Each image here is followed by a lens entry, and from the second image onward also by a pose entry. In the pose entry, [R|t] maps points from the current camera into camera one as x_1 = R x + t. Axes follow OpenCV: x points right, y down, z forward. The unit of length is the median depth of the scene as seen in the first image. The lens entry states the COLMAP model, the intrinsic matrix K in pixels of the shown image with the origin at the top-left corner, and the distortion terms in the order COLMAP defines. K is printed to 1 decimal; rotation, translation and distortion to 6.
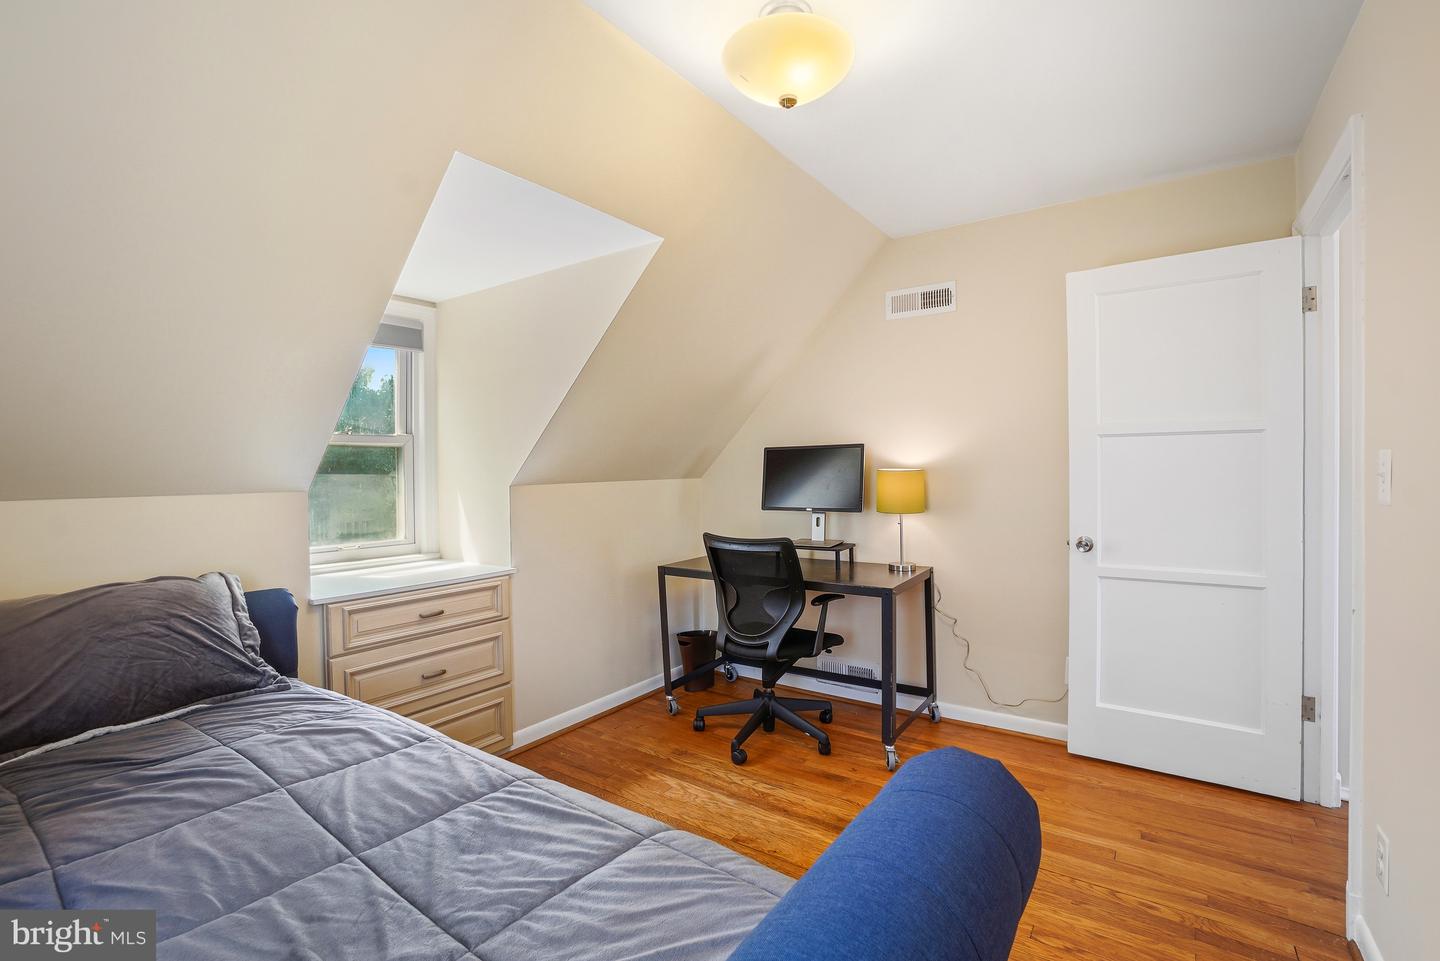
lens RADIAL K [[635.9, 0, 725.7], [0, 635.9, 469.8], [0, 0, 1]] dist [-0.003939, -0.001144]
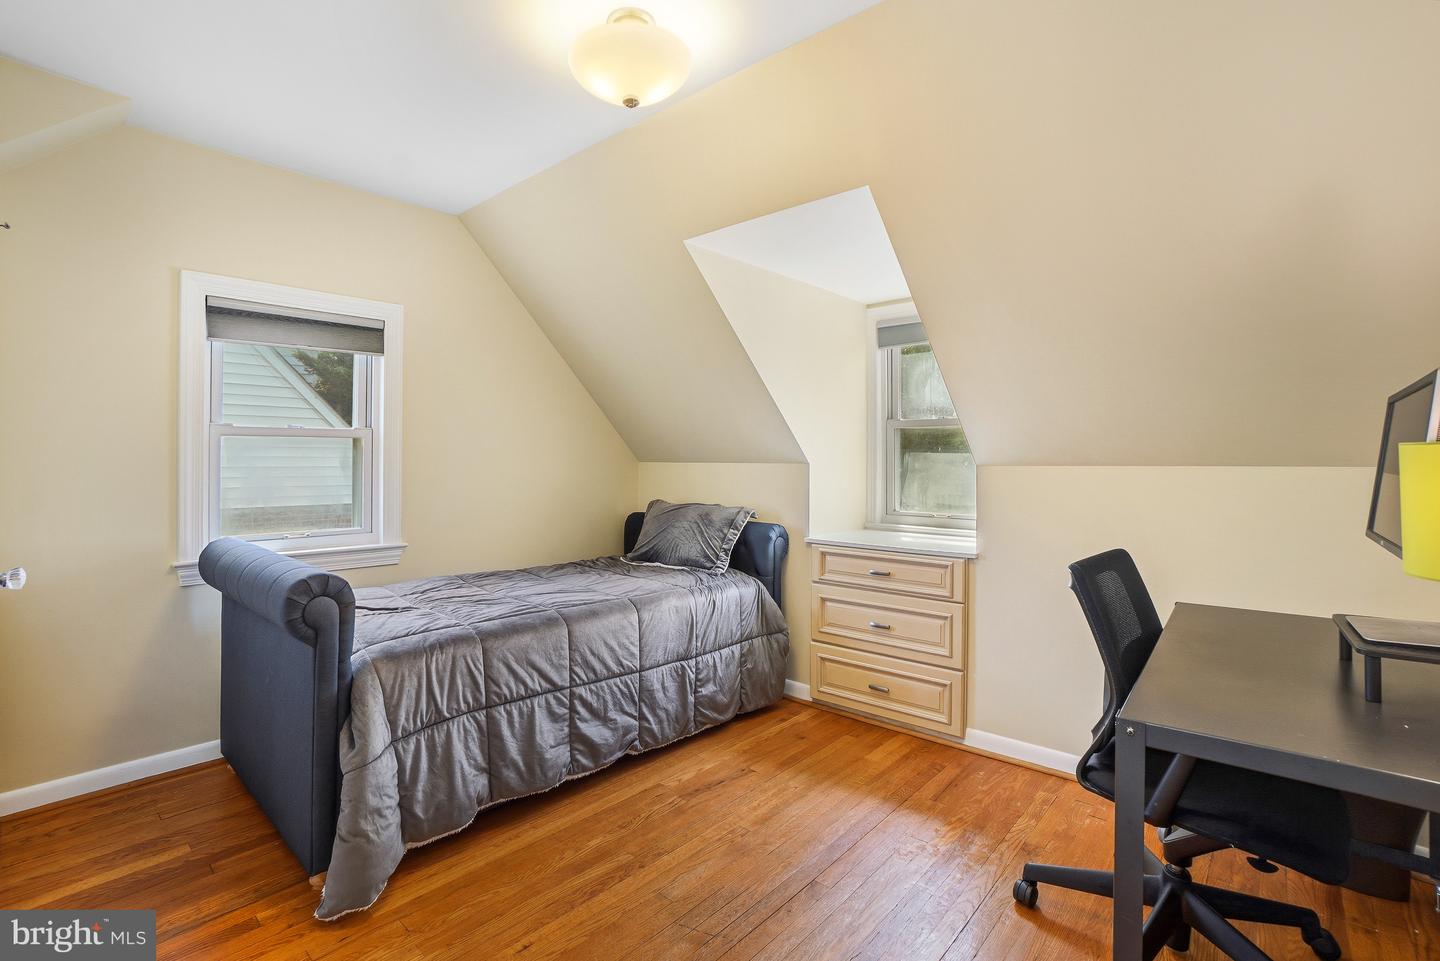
lens RADIAL K [[678.5, 0, 720.0], [0, 678.5, 453.6], [0, 0, 1]] dist [-0.000781, -0.000479]
pose [[-0.089748, 0.003005, -0.995960, 0.740454], [-0.002253, 0.999992, 0.003221, 0.004629], [0.995962, 0.002533, -0.089741, 0.758632]]
